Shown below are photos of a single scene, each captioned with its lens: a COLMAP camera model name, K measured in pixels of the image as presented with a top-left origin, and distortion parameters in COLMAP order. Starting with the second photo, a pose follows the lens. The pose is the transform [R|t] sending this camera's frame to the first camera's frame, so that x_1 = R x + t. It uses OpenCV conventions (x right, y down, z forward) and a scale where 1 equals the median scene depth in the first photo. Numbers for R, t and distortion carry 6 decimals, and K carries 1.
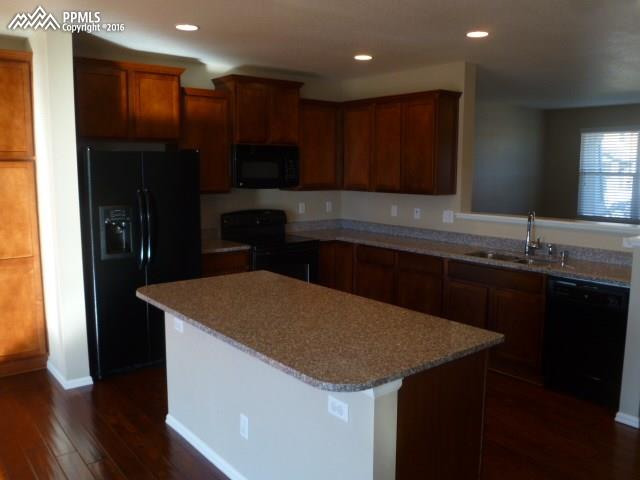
lens RADIAL K [[543.9, 0, 324.7], [0, 543.9, 239.3], [0, 0, 1]] dist [-0.068655, 0.016704]
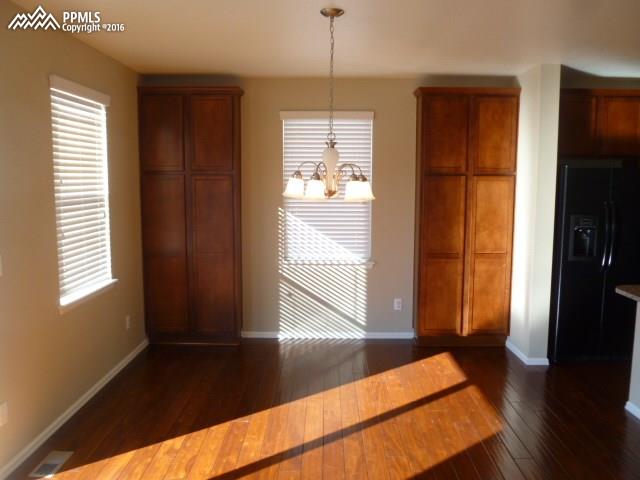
lens RADIAL K [[543.9, 0, 324.7], [0, 543.9, 239.3], [0, 0, 1]] dist [-0.068655, 0.016704]
pose [[0.765778, 0.070636, -0.639215, -0.073372], [-0.084081, 0.996415, 0.009378, 0.023613], [0.637585, 0.046565, 0.768971, -0.220143]]
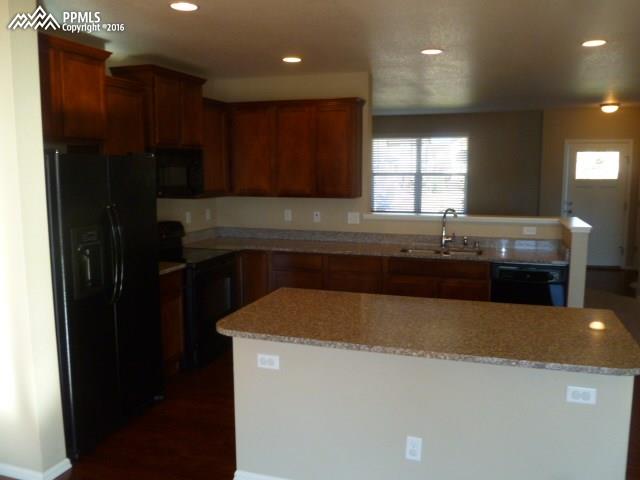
lens RADIAL K [[543.9, 0, 324.7], [0, 543.9, 239.3], [0, 0, 1]] dist [-0.068655, 0.016704]
pose [[0.840700, -0.073978, 0.536423, -0.482854], [0.074033, 0.997025, 0.021473, -0.034166], [-0.536416, 0.021660, 0.843676, 0.171741]]
